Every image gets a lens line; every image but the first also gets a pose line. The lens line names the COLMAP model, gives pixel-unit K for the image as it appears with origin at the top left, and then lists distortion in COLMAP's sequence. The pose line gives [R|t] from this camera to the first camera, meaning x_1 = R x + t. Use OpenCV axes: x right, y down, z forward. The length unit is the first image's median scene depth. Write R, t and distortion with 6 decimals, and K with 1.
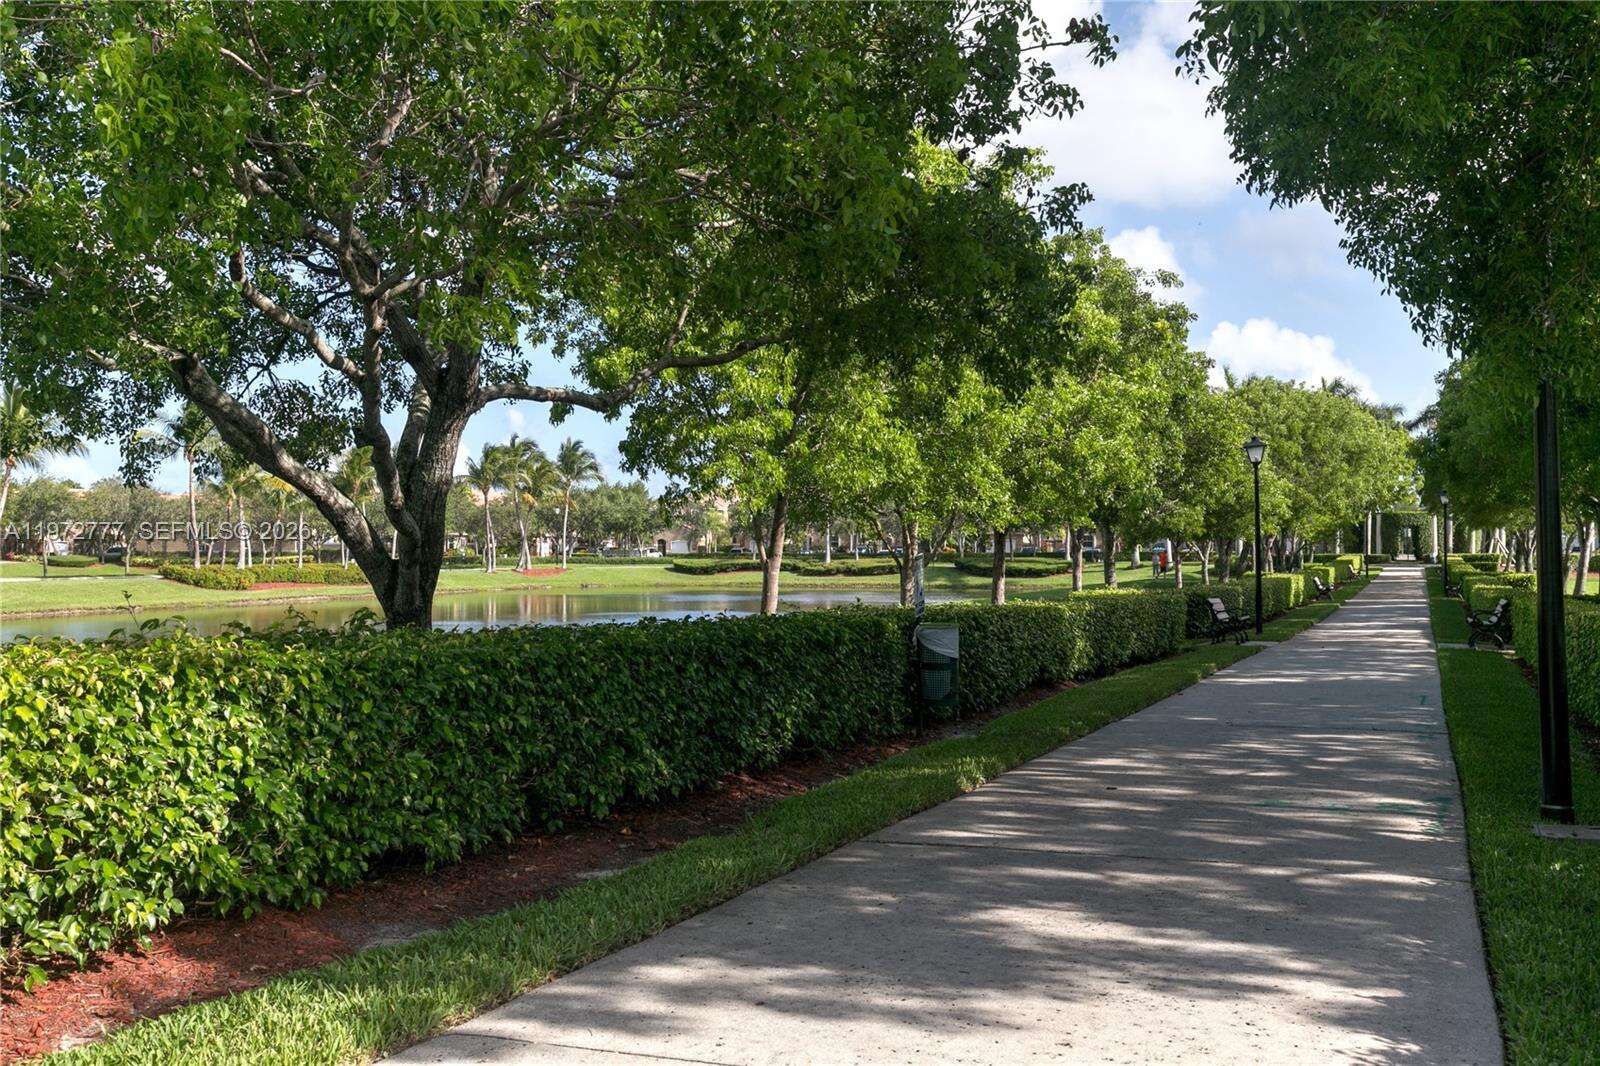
lens RADIAL K [[1659.9, 0, 800.0], [0, 1659.9, 533.0], [0, 0, 1]] dist [0.273406, -0.001923]
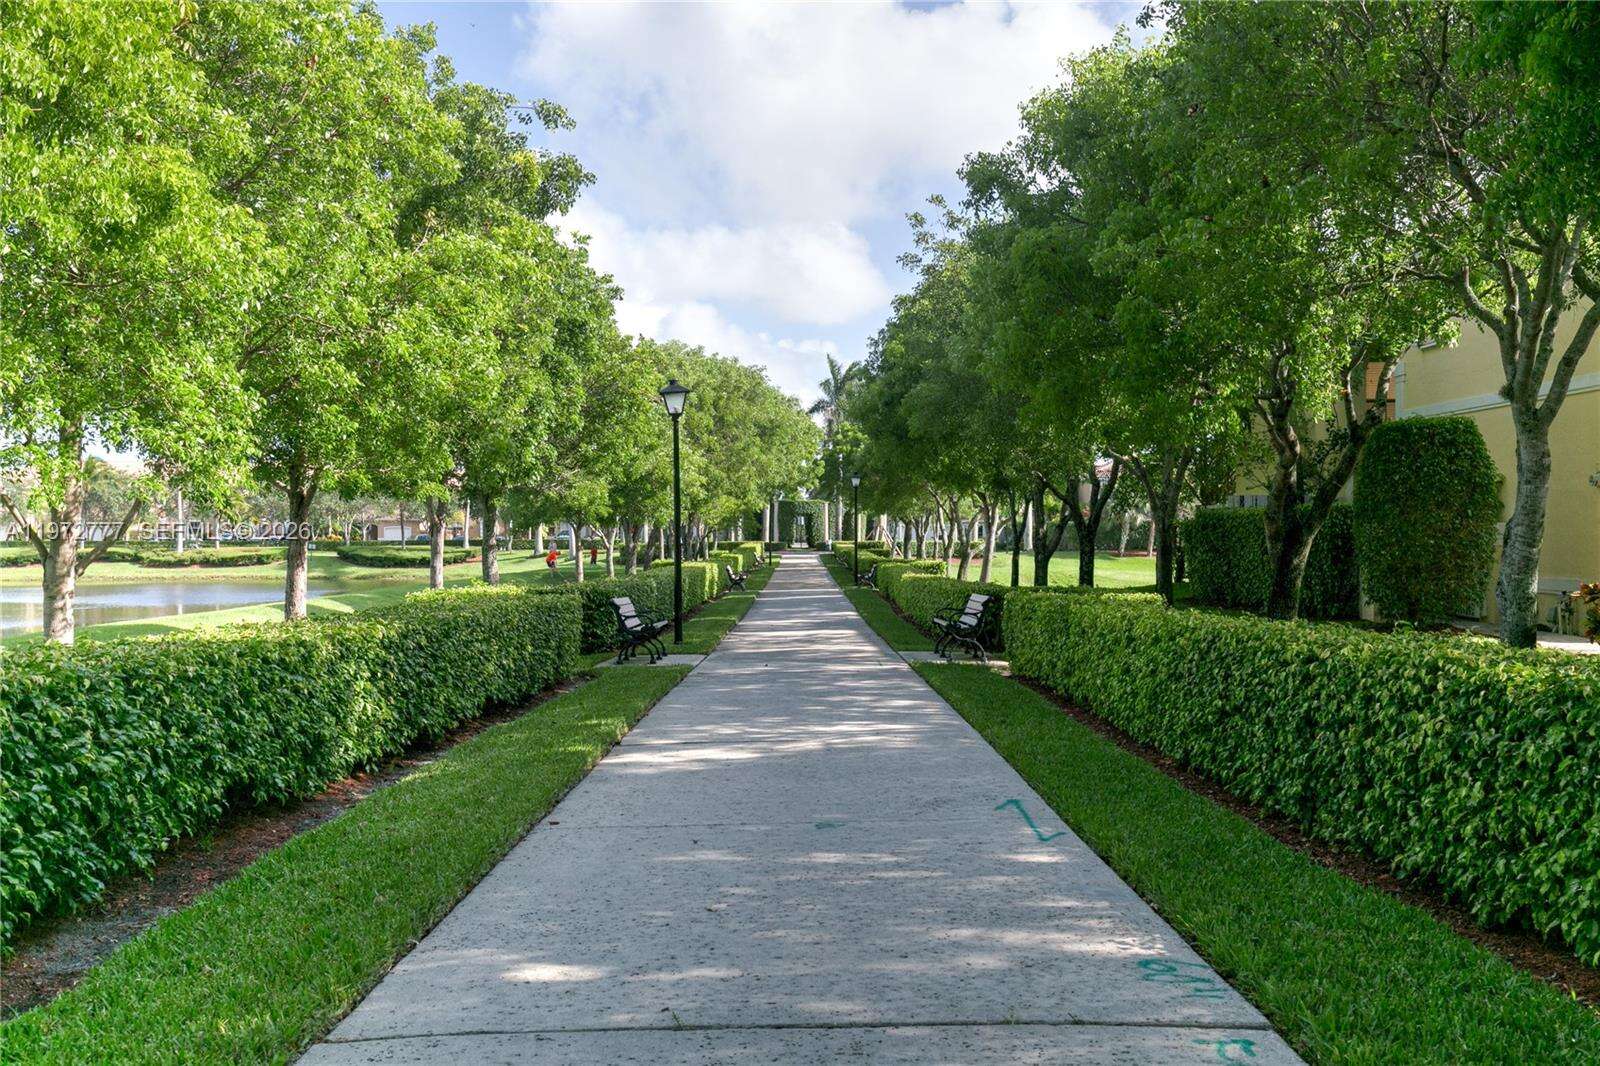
lens RADIAL K [[1659.9, 0, 800.0], [0, 1659.9, 533.0], [0, 0, 1]] dist [0.273406, -0.001923]
pose [[0.939668, 0.004173, 0.342062, 0.044799], [-0.006378, 0.999966, 0.005320, 0.004411], [-0.342028, -0.007180, 0.939662, 0.186033]]
